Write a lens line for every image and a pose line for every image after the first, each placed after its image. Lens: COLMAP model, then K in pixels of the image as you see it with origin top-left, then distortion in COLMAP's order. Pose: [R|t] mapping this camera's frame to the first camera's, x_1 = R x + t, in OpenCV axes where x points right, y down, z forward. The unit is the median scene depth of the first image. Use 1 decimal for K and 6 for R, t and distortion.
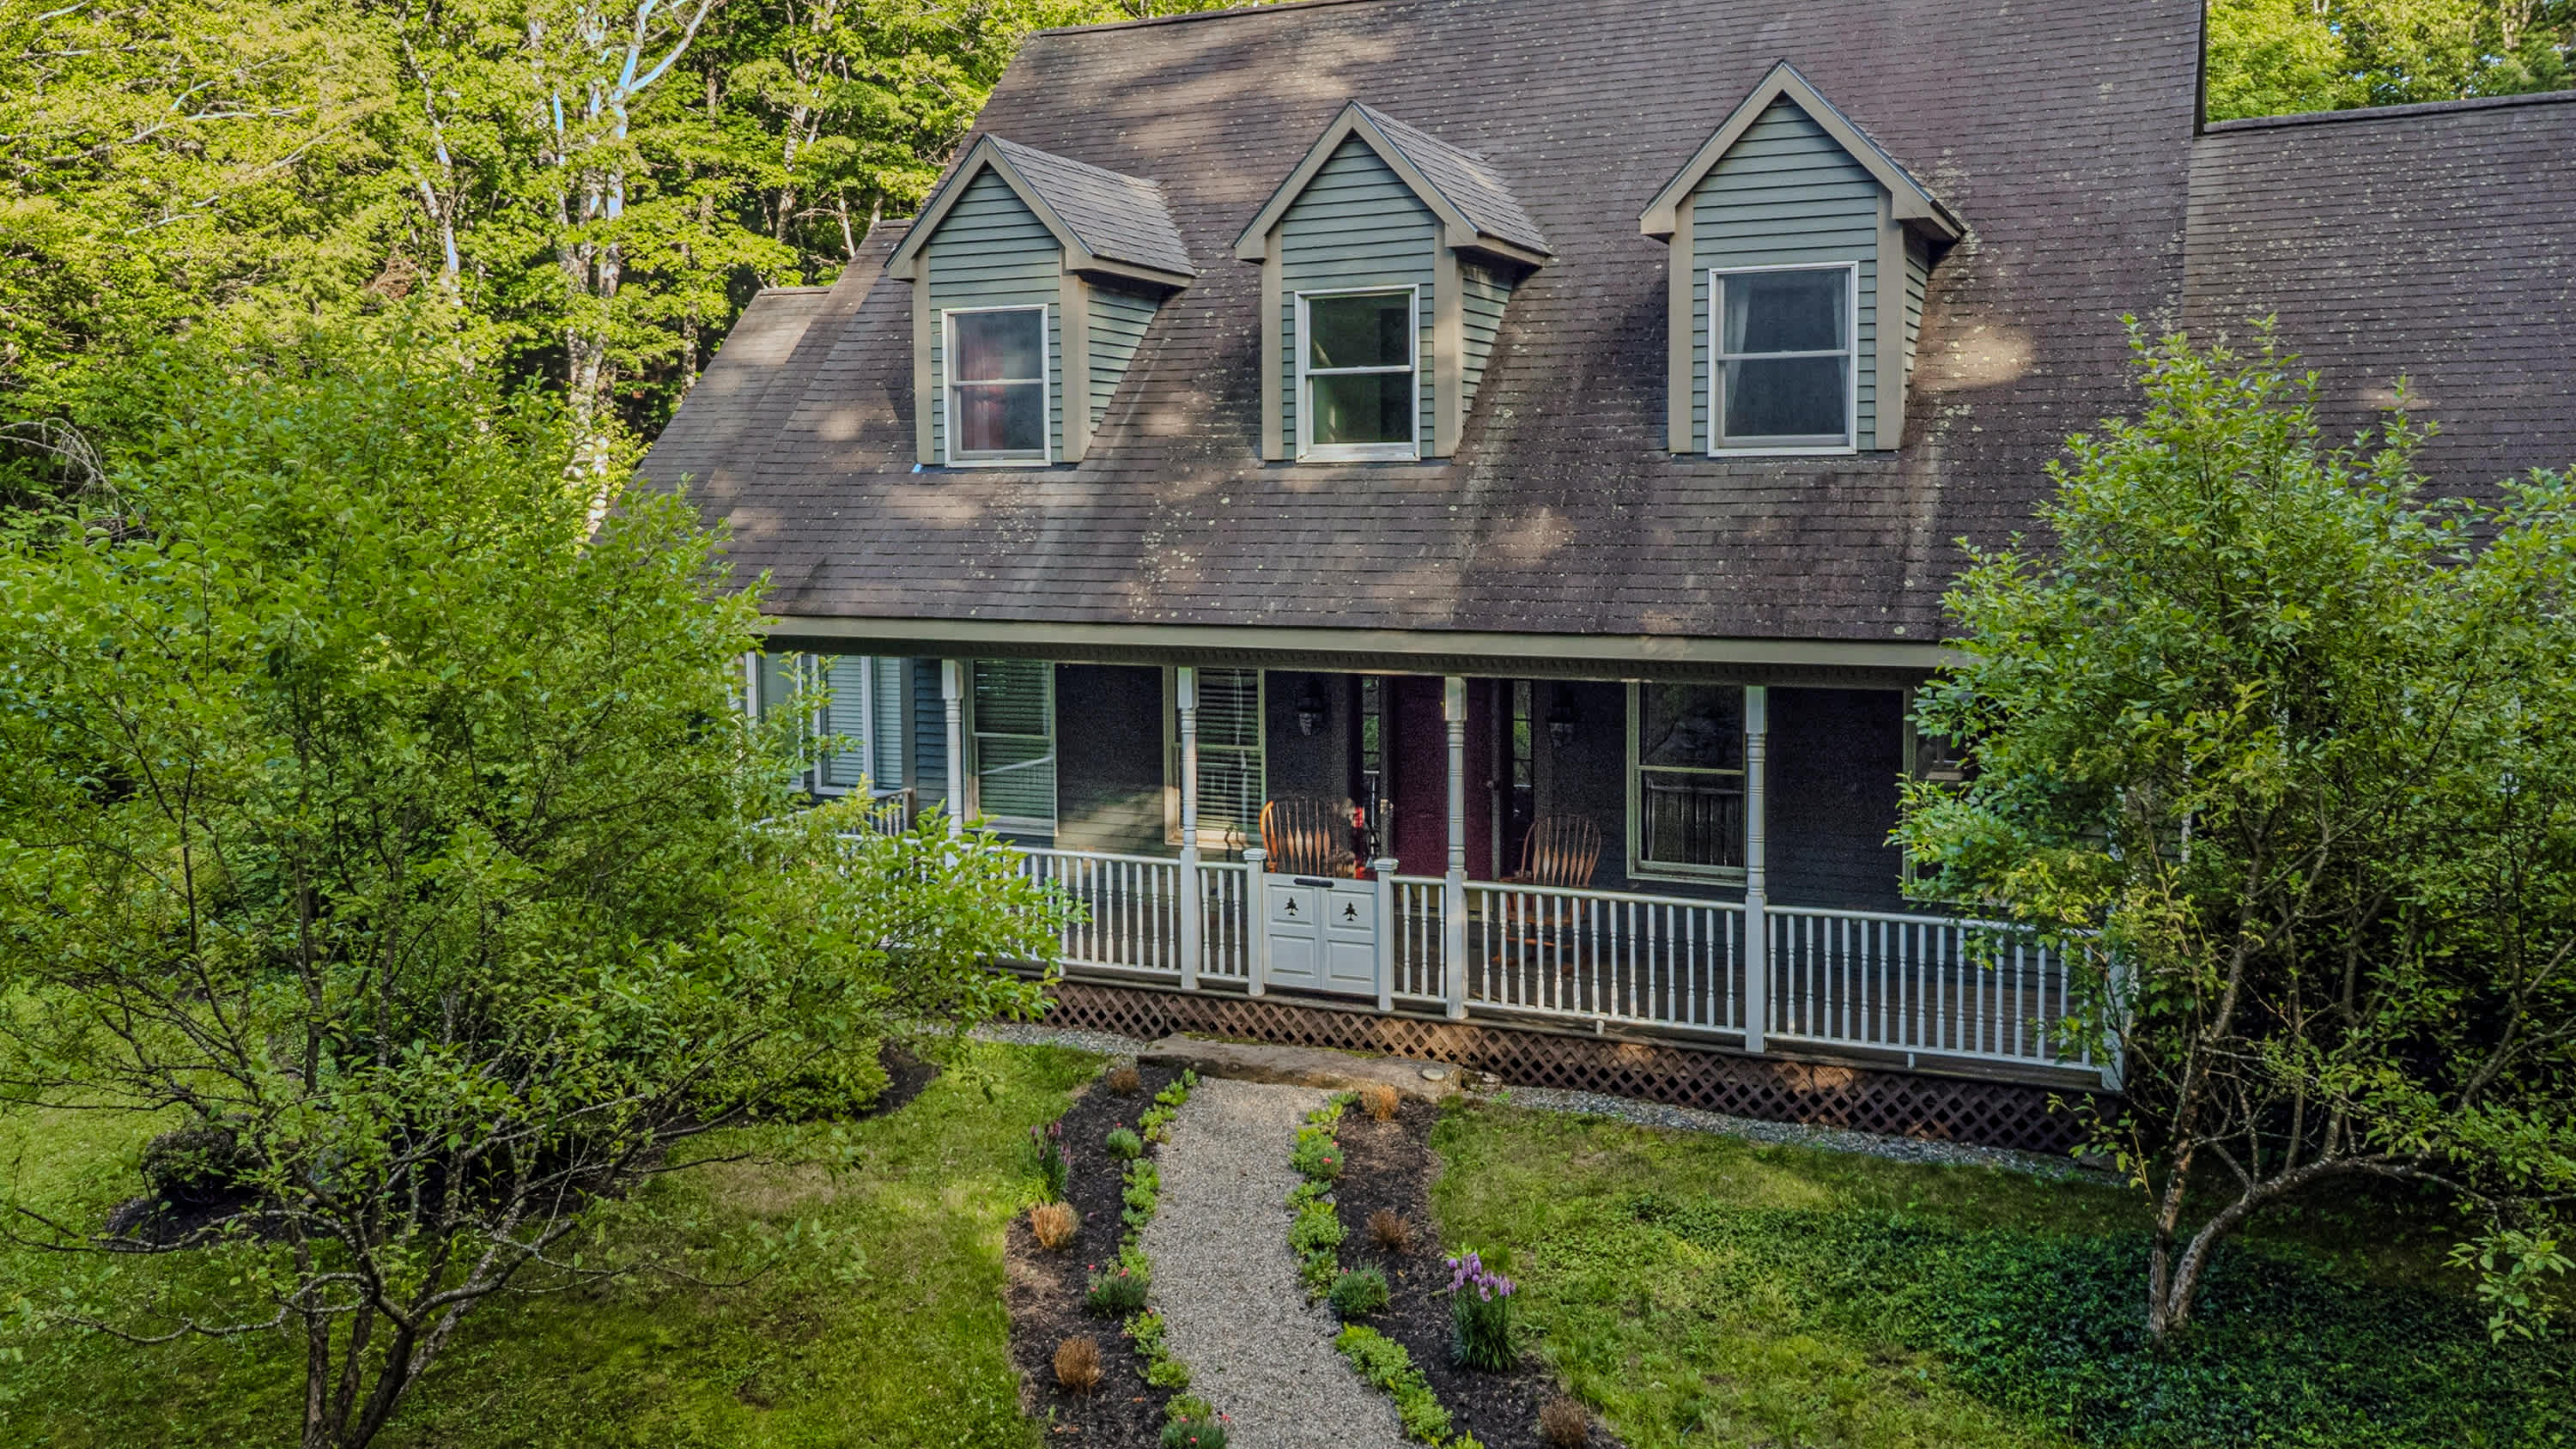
lens RADIAL K [[1775.7, 0, 1279.5], [0, 1775.7, 745.4], [0, 0, 1]] dist [0.009907, 0.005920]
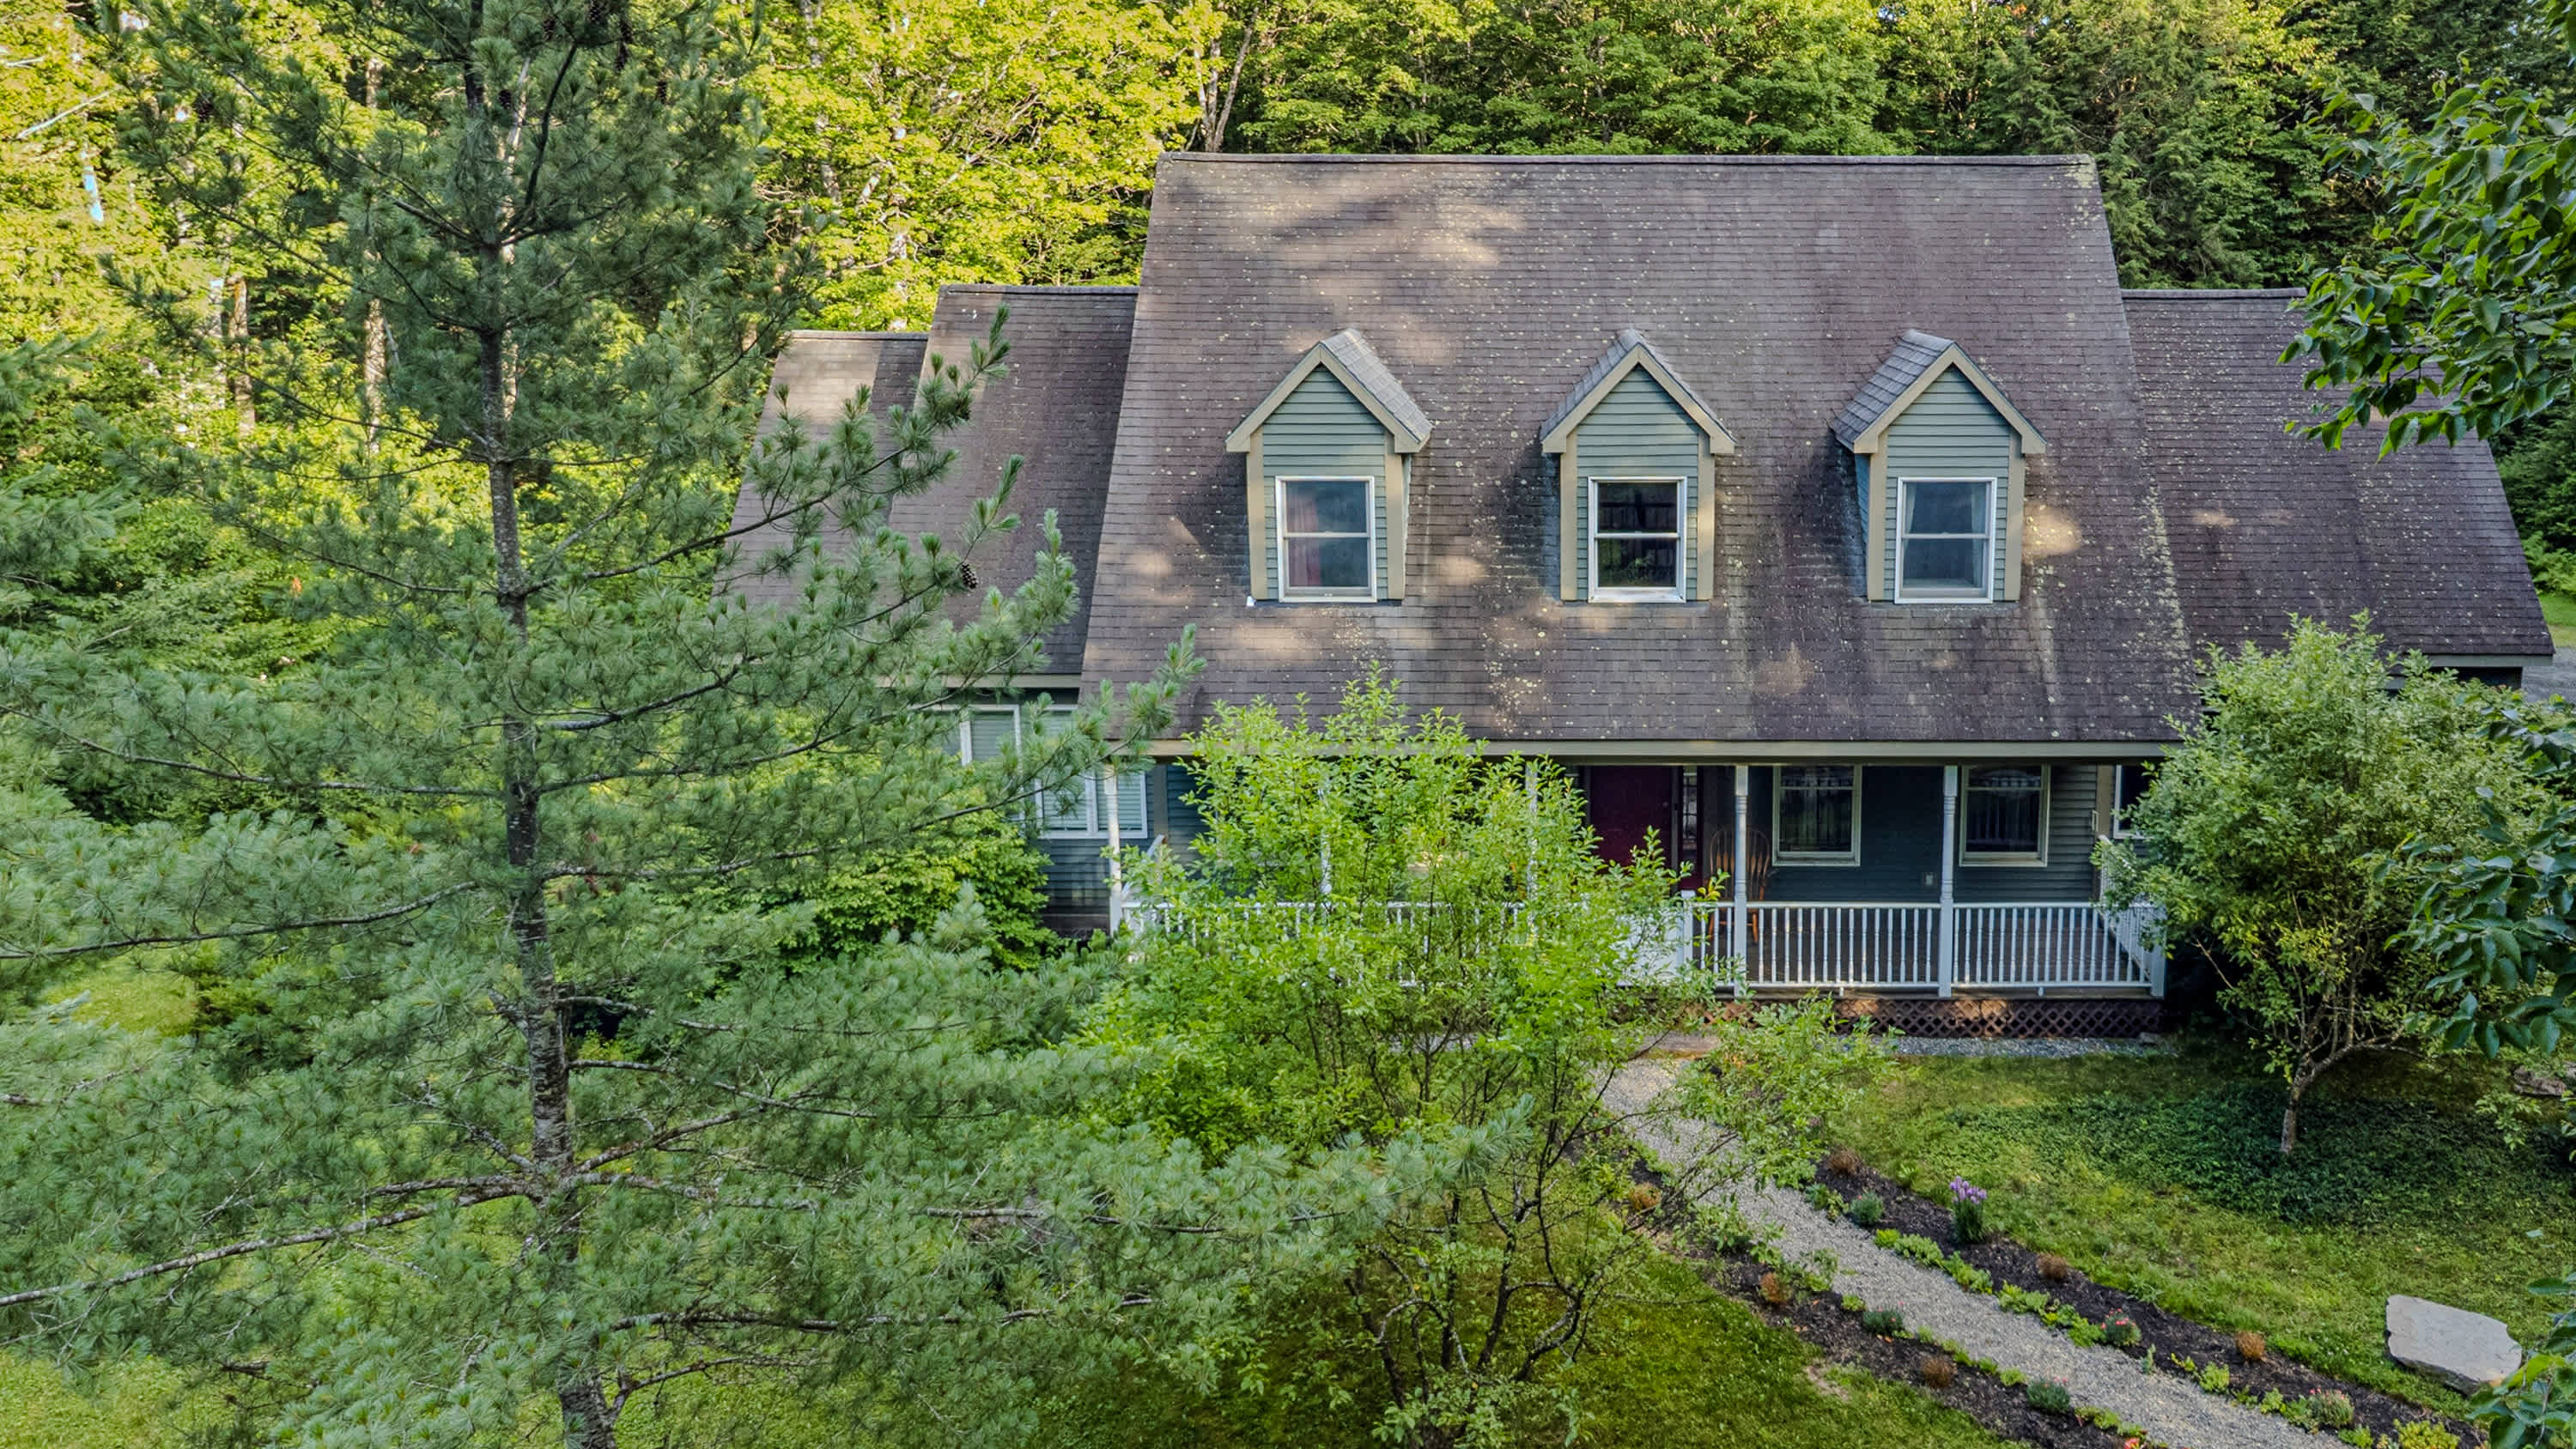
lens RADIAL K [[1898.5, 0, 1293.4], [0, 1898.5, 710.1], [0, 0, 1]] dist [0.037893, 0.011081]
pose [[0.922633, -0.097095, 0.373257, -0.843131], [0.049403, 0.989572, 0.135301, -0.323716], [-0.382502, -0.106393, 0.917809, -0.277123]]
